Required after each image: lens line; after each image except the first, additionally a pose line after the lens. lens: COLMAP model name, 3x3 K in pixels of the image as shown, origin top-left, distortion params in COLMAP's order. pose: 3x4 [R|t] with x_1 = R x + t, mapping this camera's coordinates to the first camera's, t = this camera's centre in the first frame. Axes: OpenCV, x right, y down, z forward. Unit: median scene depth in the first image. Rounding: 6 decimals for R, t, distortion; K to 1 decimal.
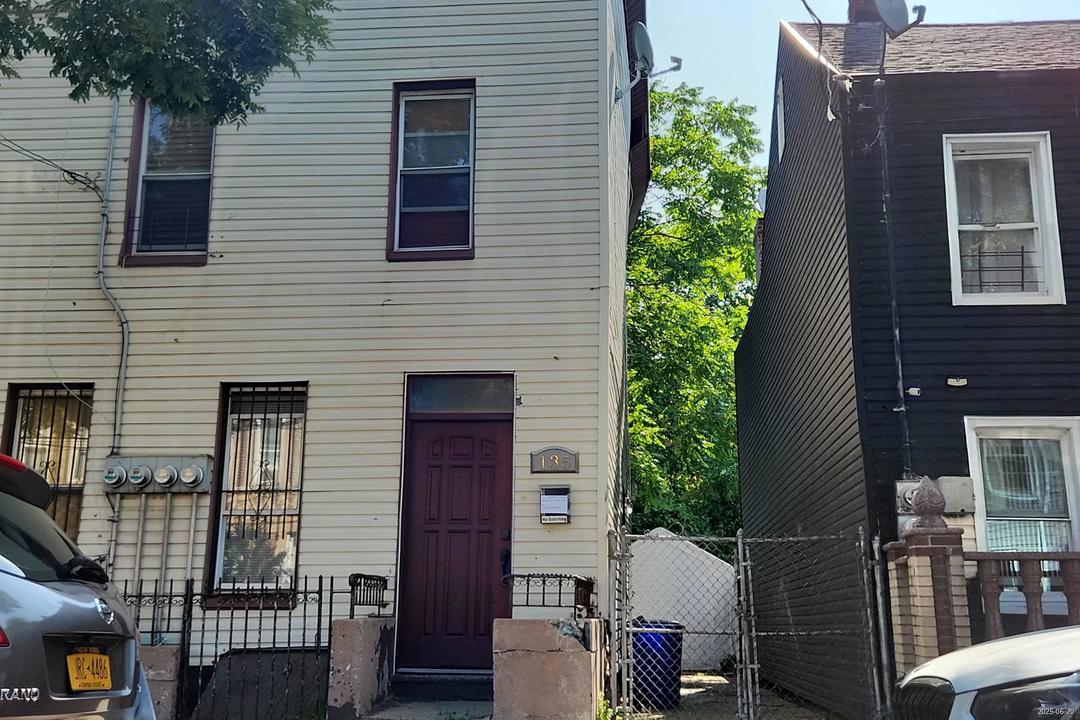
lens RADIAL K [[1095.1, 0, 552.6], [0, 1095.1, 378.4], [0, 0, 1]] dist [0.024423, 0.000000]
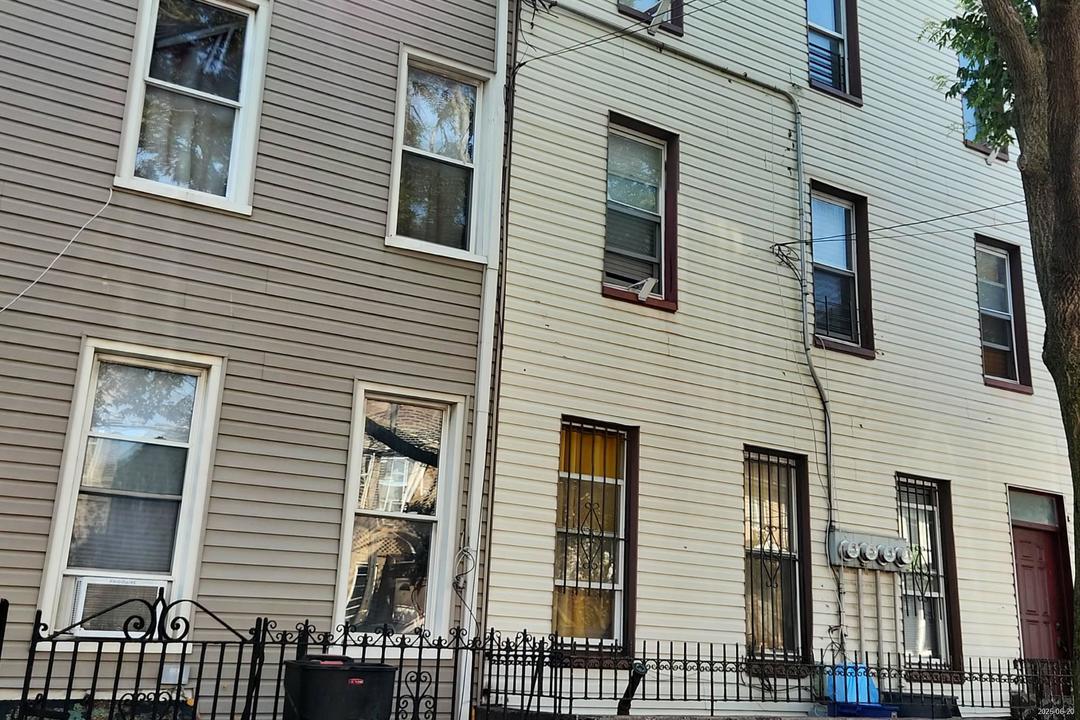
lens RADIAL K [[1171.6, 0, 564.1], [0, 1171.6, 336.8], [0, 0, 1]] dist [0.050655, 0.000000]
pose [[0.806016, 0.188628, 0.561033, -1.243418], [-0.155992, 0.982047, -0.106071, 0.047644], [-0.570968, -0.002022, 0.820970, 0.214932]]
